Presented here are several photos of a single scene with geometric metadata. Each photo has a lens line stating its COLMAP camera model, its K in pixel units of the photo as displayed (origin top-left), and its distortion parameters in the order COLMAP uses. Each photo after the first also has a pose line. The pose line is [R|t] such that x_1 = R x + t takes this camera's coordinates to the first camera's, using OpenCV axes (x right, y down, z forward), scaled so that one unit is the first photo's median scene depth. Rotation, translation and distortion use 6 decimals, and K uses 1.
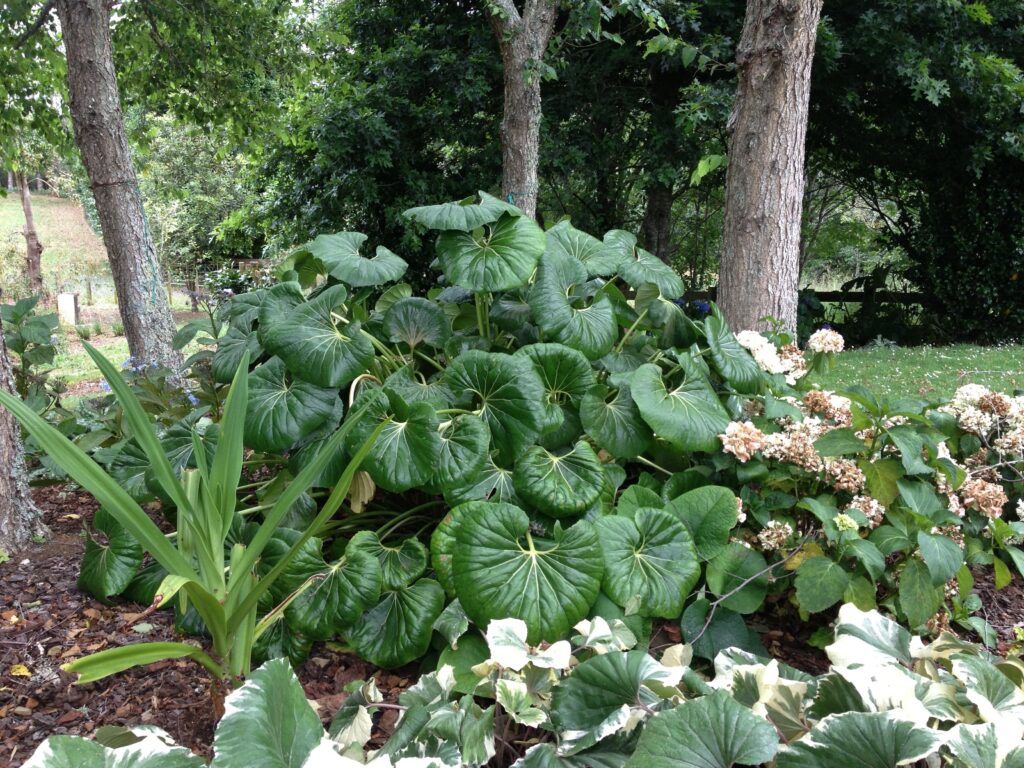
lens RADIAL K [[972.2, 0, 512.0], [0, 972.2, 384.0], [0, 0, 1]] dist [0.178826, -0.396159]
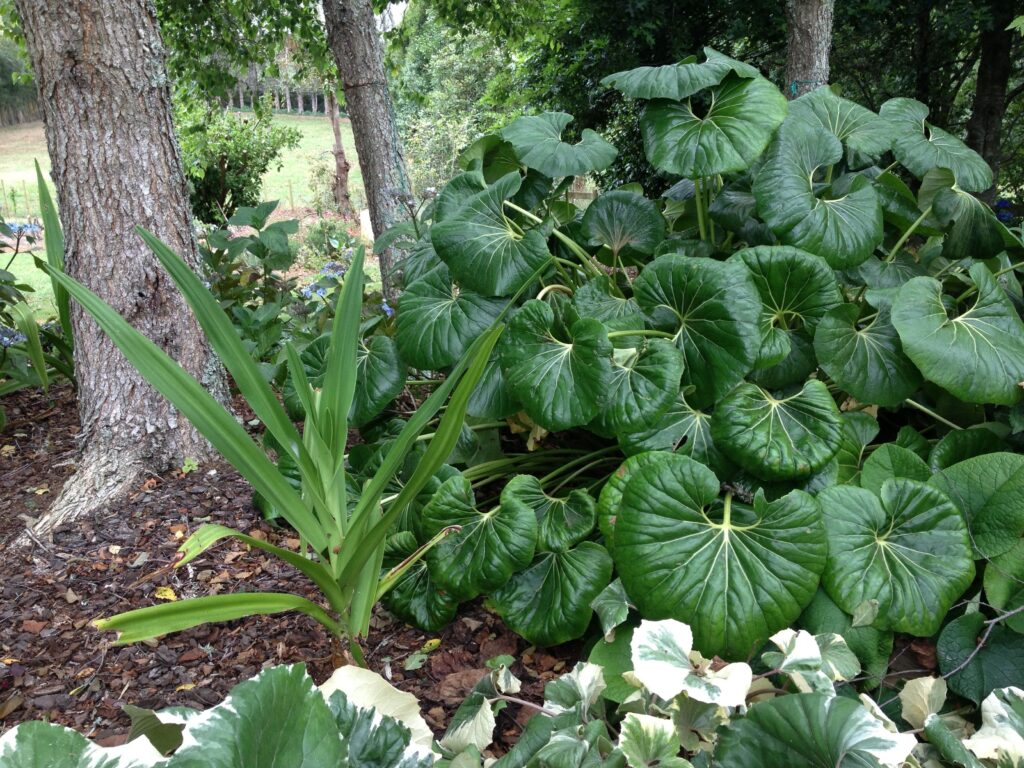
lens RADIAL K [[972.2, 0, 512.0], [0, 972.2, 384.0], [0, 0, 1]] dist [0.178826, -0.396159]
pose [[0.956809, 0.055661, -0.285340, 0.068271], [-0.032686, 0.995874, 0.084661, 0.006190], [0.288875, -0.071677, 0.954680, 0.231901]]
